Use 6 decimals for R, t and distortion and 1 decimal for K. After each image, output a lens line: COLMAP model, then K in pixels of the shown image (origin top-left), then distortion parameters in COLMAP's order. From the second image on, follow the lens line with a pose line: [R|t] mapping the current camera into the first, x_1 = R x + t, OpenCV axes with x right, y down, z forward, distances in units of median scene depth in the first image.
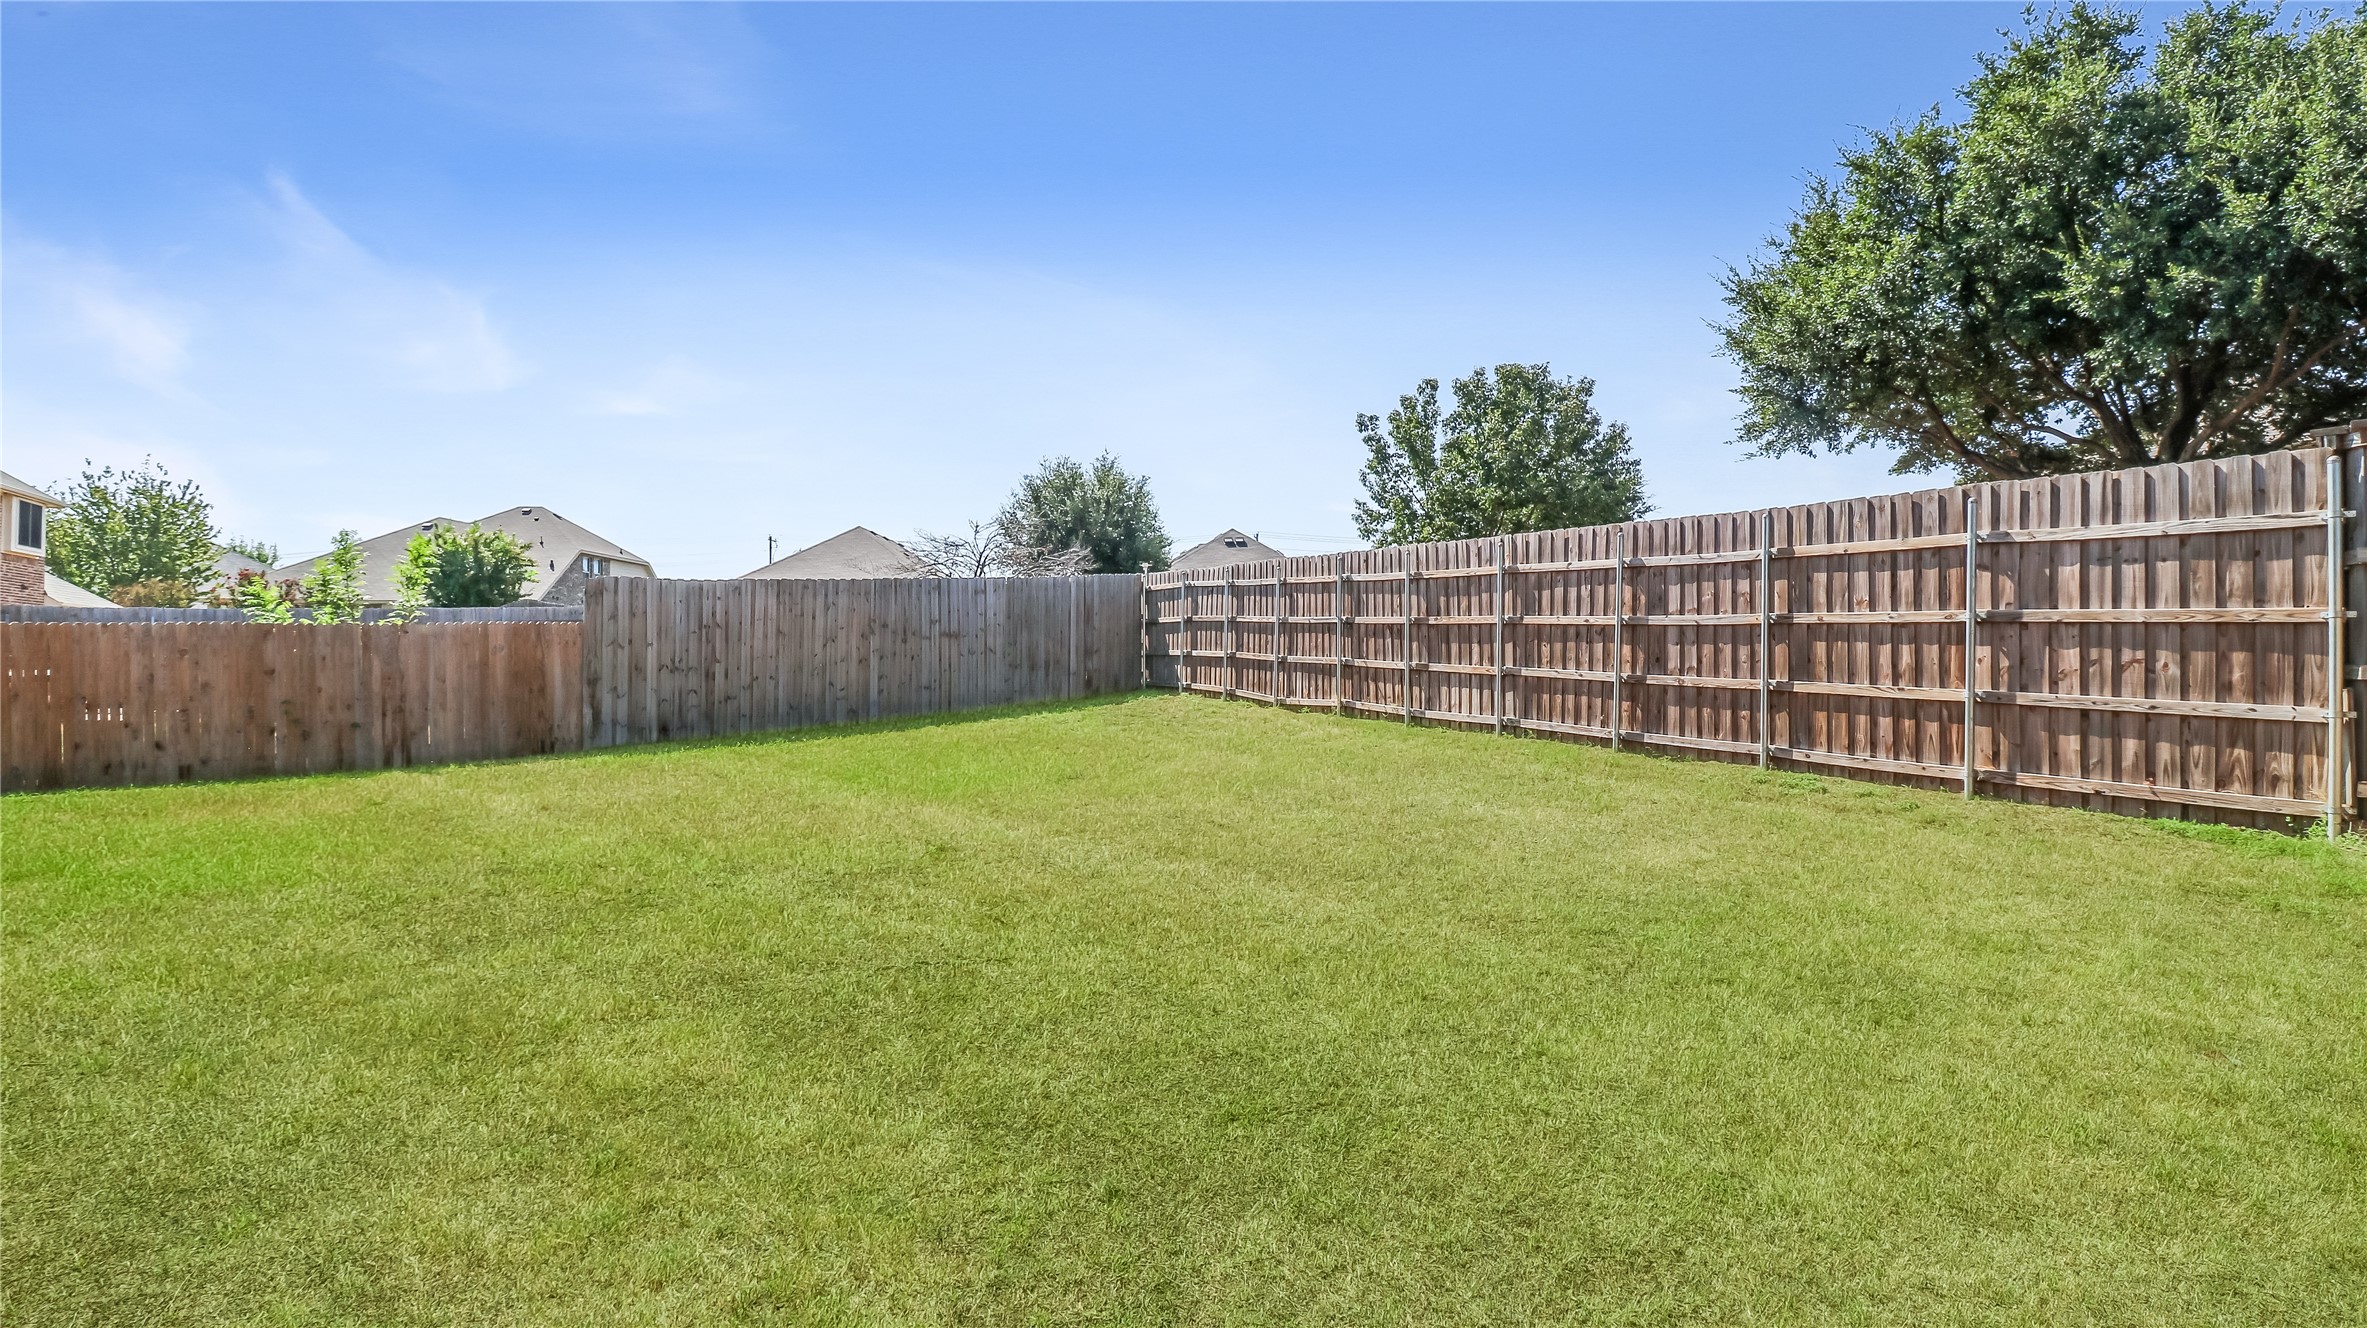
lens RADIAL K [[1171.7, 0, 1175.6], [0, 1171.7, 661.3], [0, 0, 1]] dist [-0.004920, -0.007665]
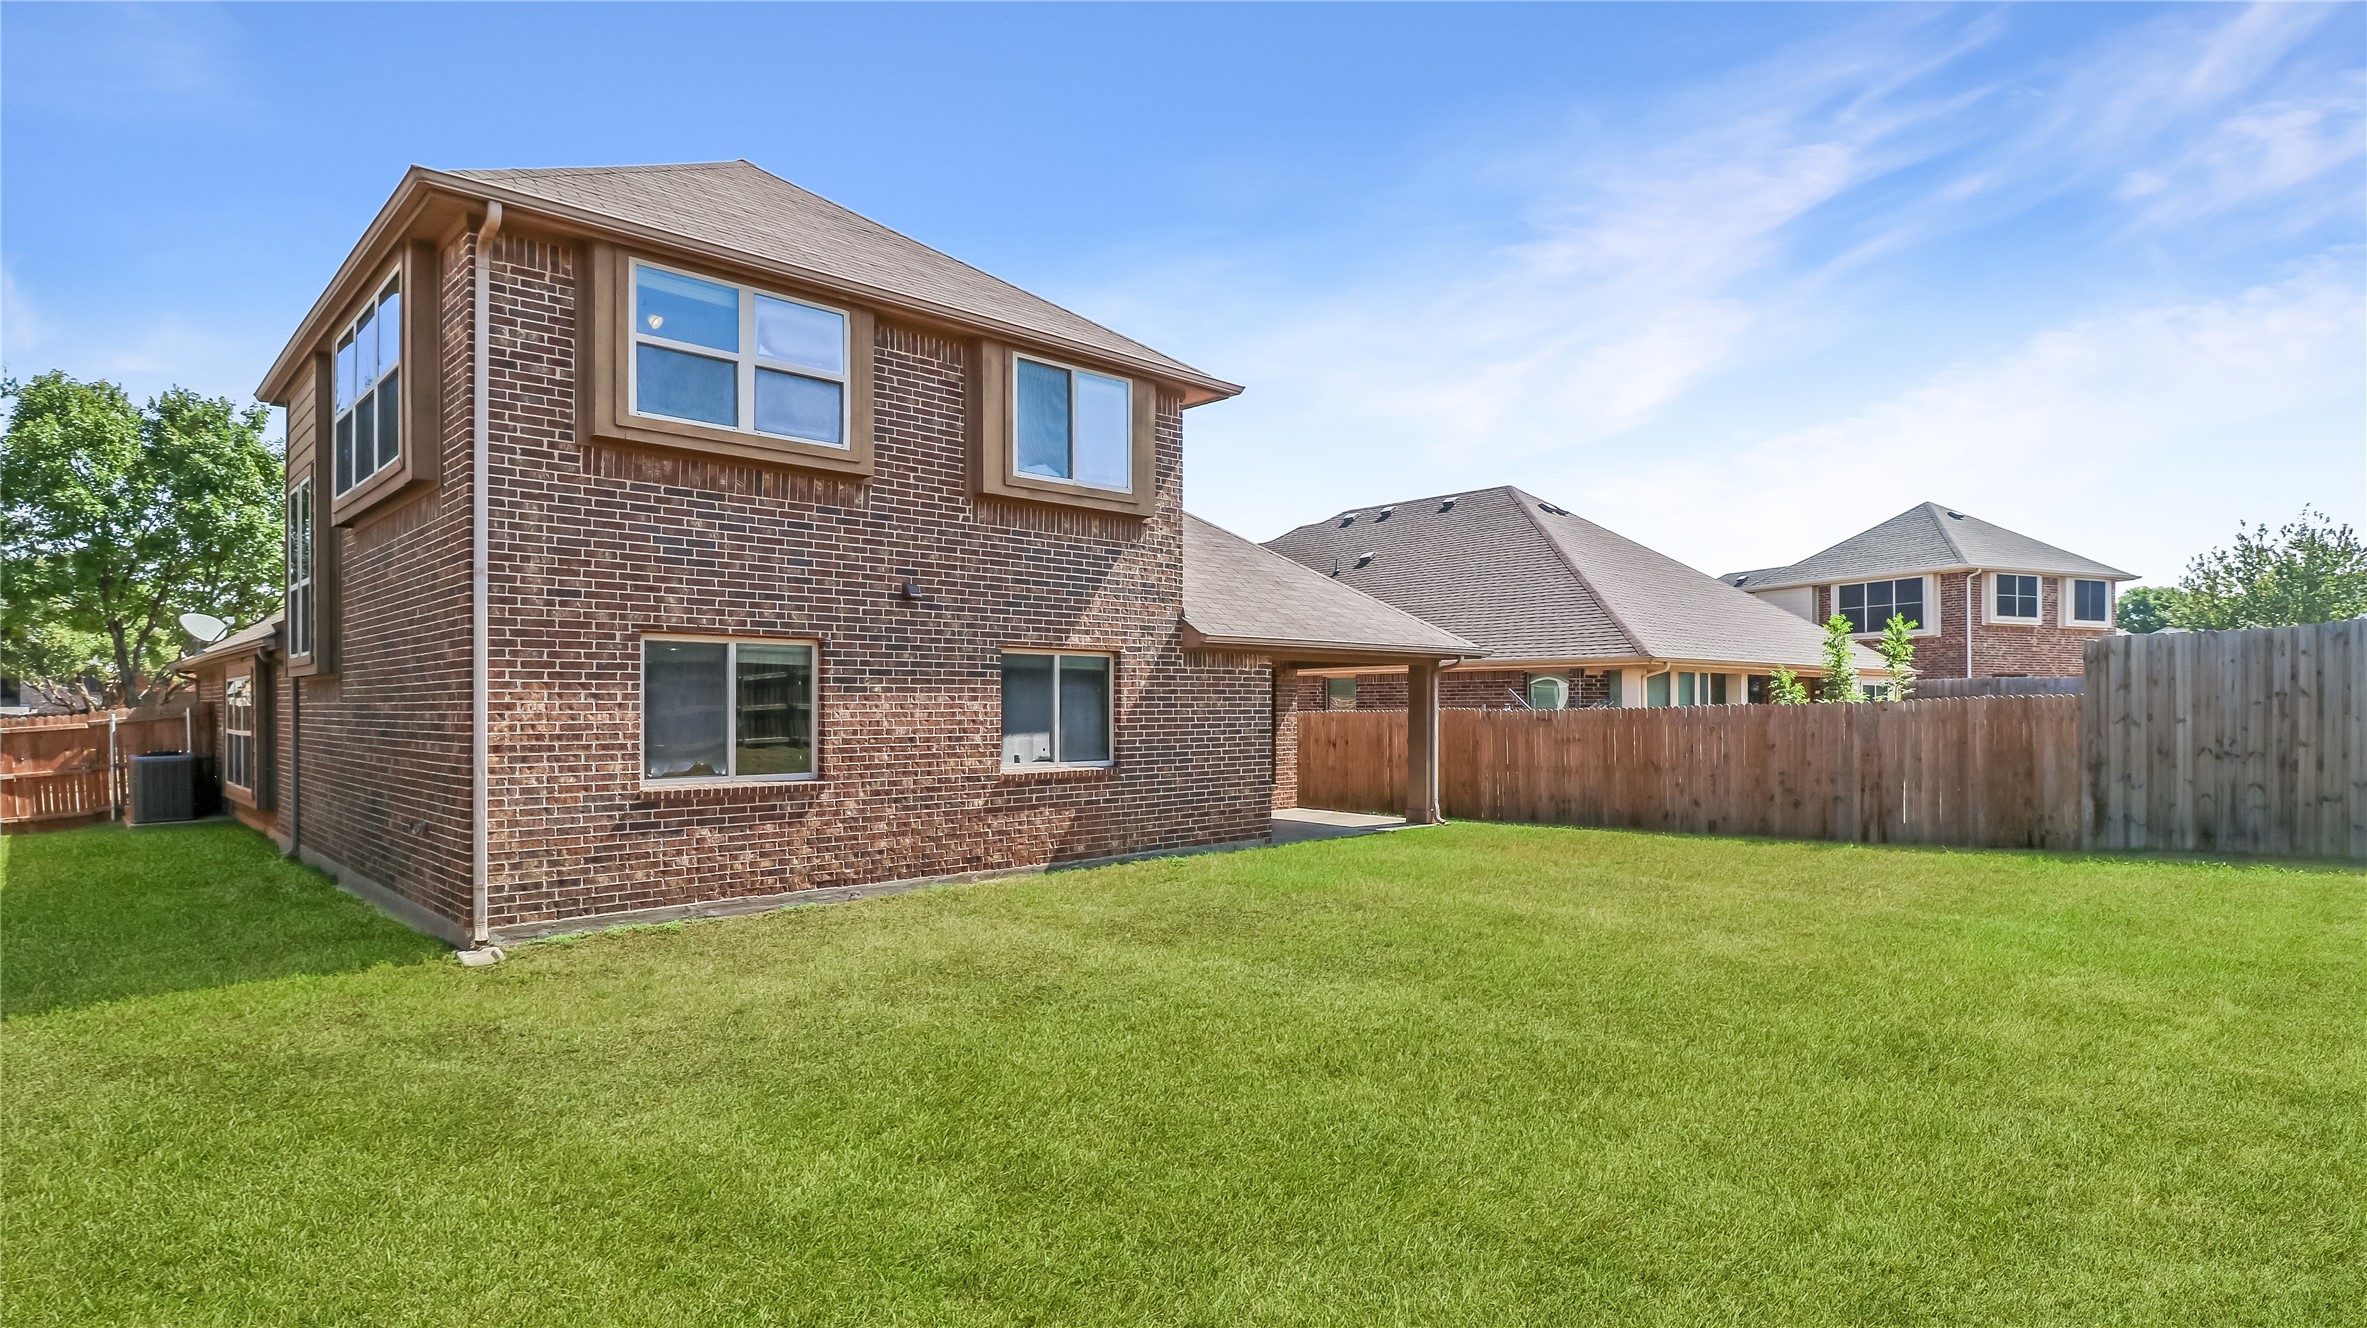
lens RADIAL K [[1171.7, 0, 1180.2], [0, 1171.7, 705.5], [0, 0, 1]] dist [-0.004920, -0.007665]
pose [[-0.079213, -0.008076, -0.996825, 0.528325], [0.002422, 0.999963, -0.008294, -0.029178], [0.996855, -0.003071, -0.079190, 0.632476]]
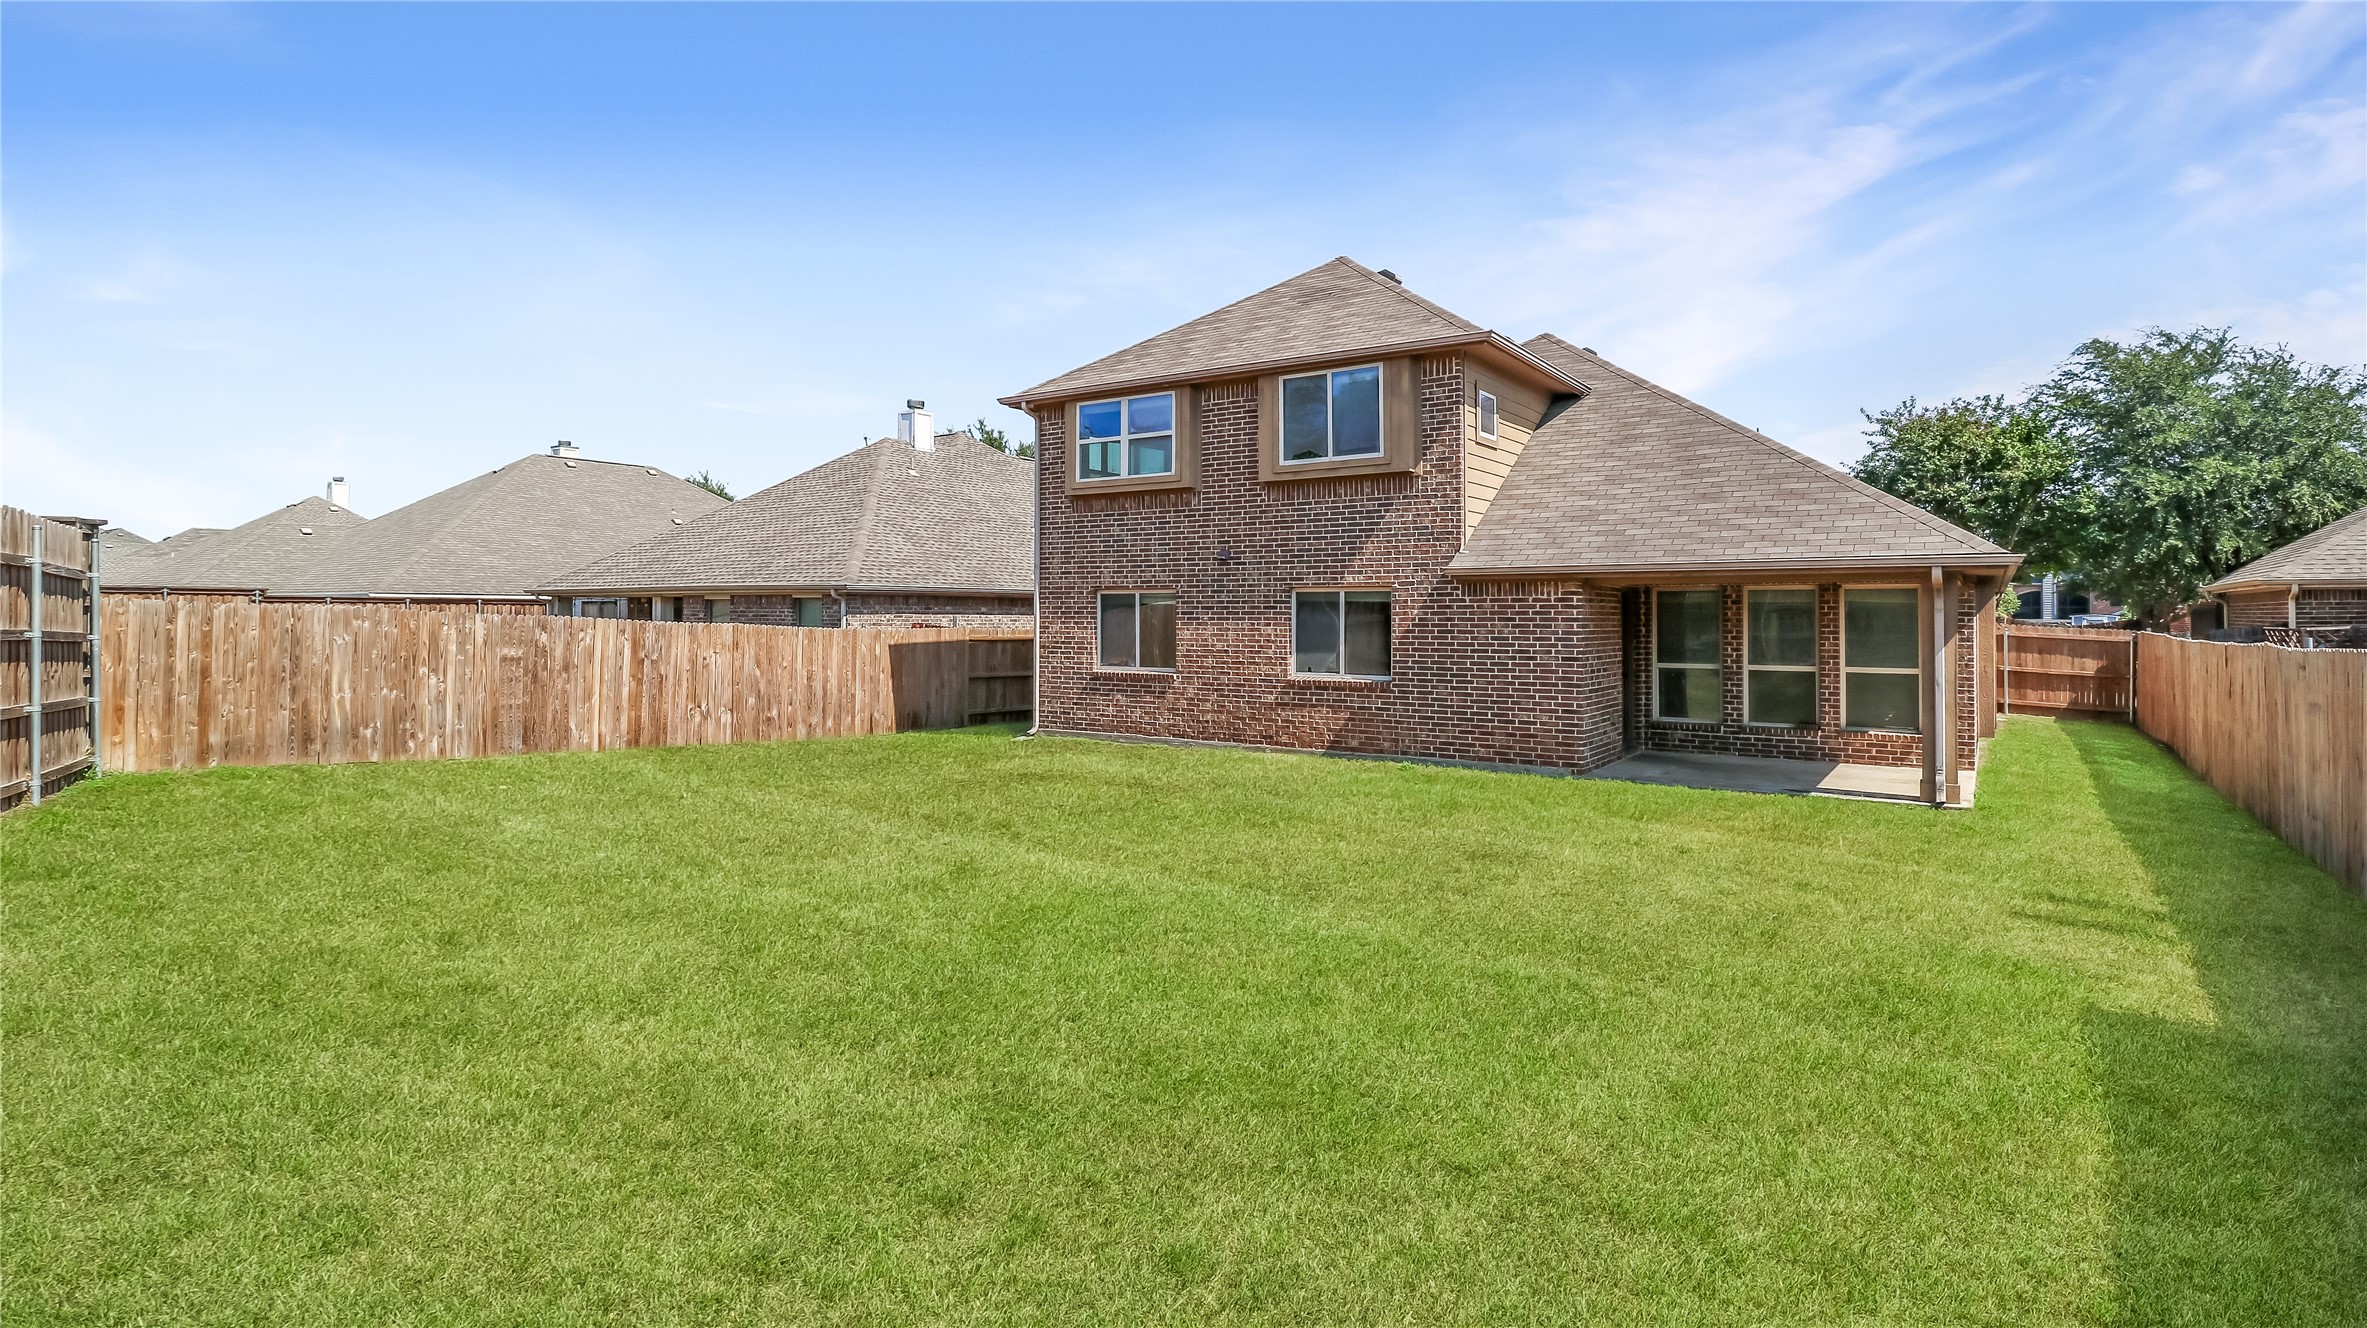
lens RADIAL K [[1171.7, 0, 1229.3], [0, 1171.7, 597.1], [0, 0, 1]] dist [-0.004920, -0.007665]
pose [[-0.987680, -0.012867, -0.155954, -0.190631], [-0.010180, 0.999786, -0.018013, -0.051506], [0.156153, -0.016203, -0.987600, 1.798154]]
